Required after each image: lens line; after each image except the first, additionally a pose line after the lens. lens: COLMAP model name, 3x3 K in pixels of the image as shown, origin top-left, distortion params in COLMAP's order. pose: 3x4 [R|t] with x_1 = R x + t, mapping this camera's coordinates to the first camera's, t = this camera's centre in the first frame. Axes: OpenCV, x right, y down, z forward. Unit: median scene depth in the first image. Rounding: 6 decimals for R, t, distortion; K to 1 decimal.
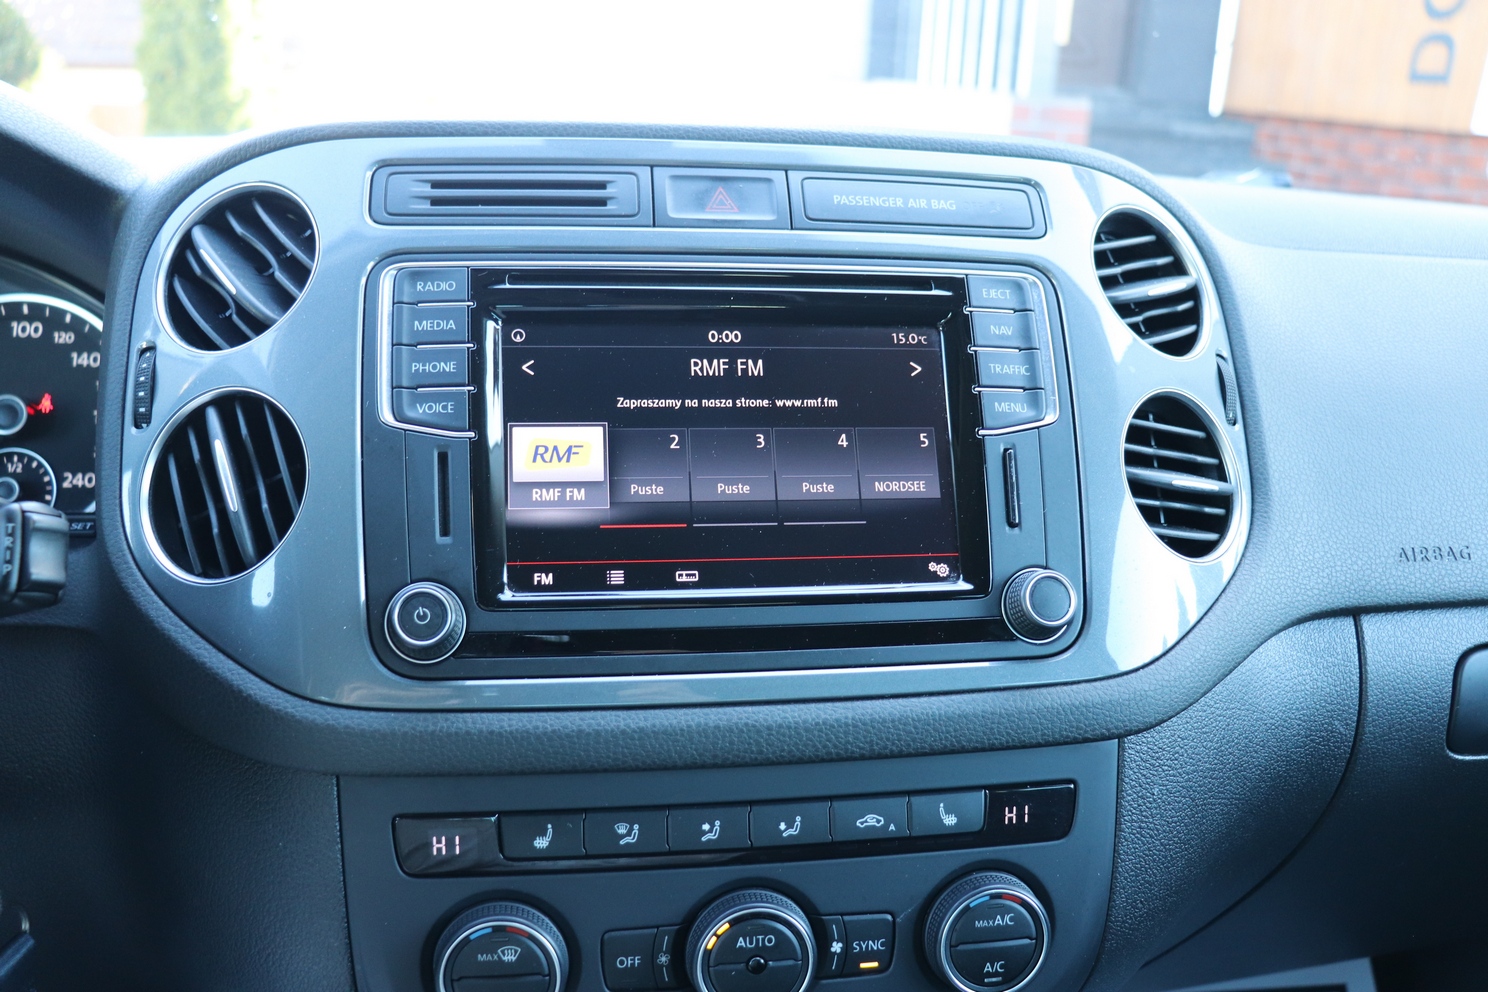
lens RADIAL K [[1226.8, 0, 736.0], [0, 1226.8, 490.5], [0, 0, 1]] dist [-0.196492, 0.165629]
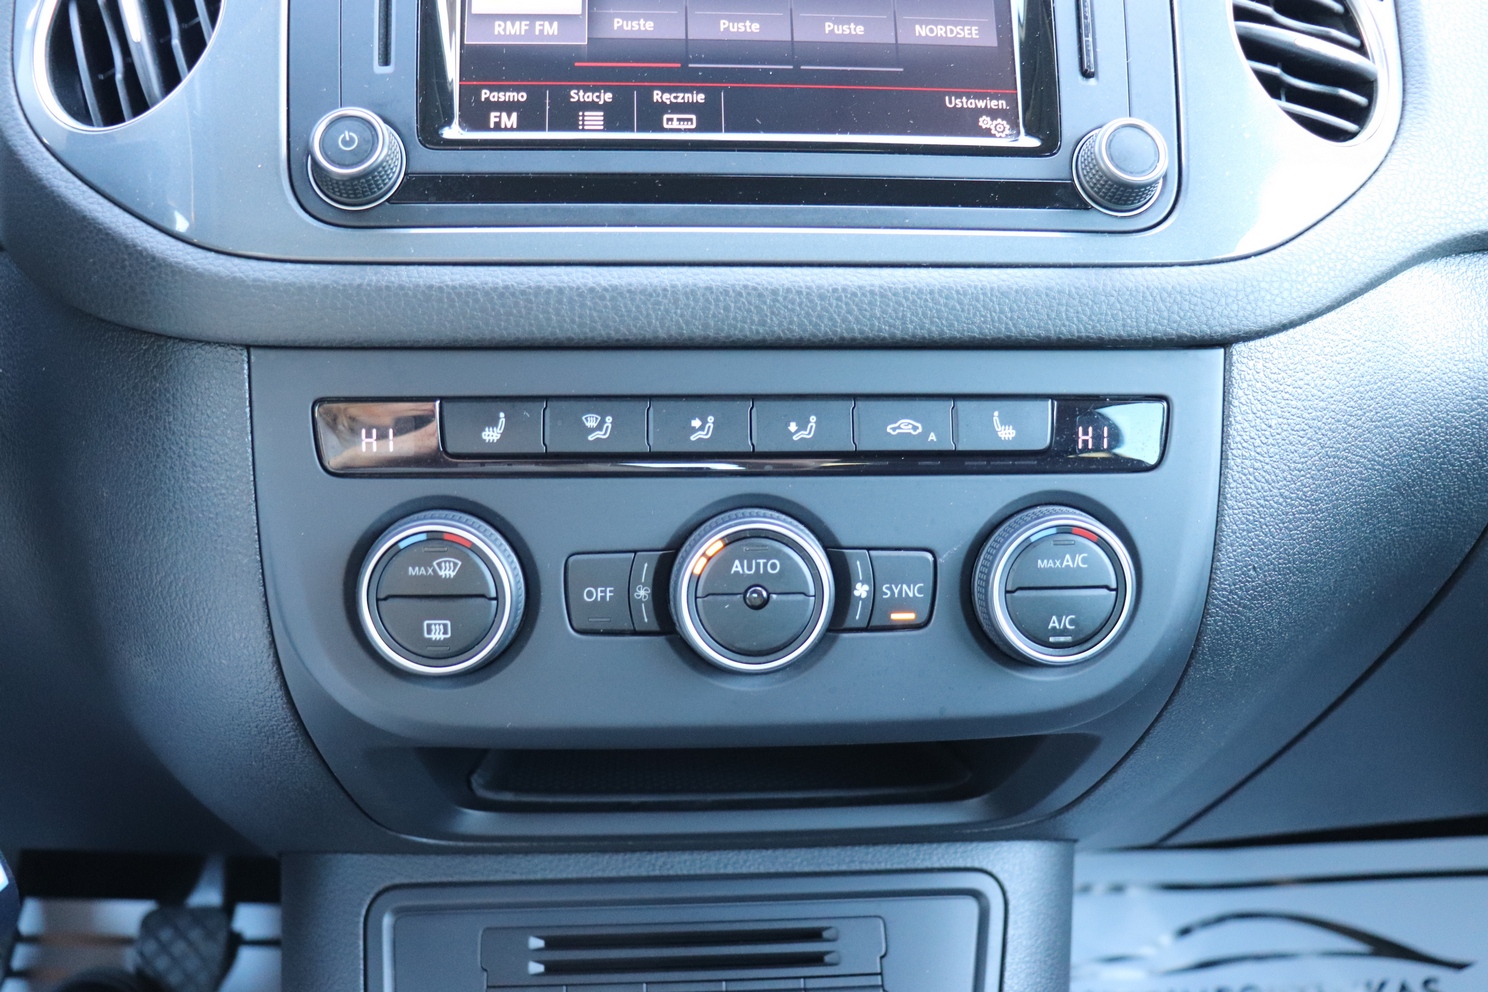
lens RADIAL K [[1338.3, 0, 733.5], [0, 1338.3, 493.8], [0, 0, 1]] dist [-0.180678, 0.167809]
pose [[0.996642, 0.011920, -0.081005, 0.068488], [-0.007220, 0.998286, 0.058069, 0.259004], [0.081559, -0.057289, 0.995021, 0.110318]]
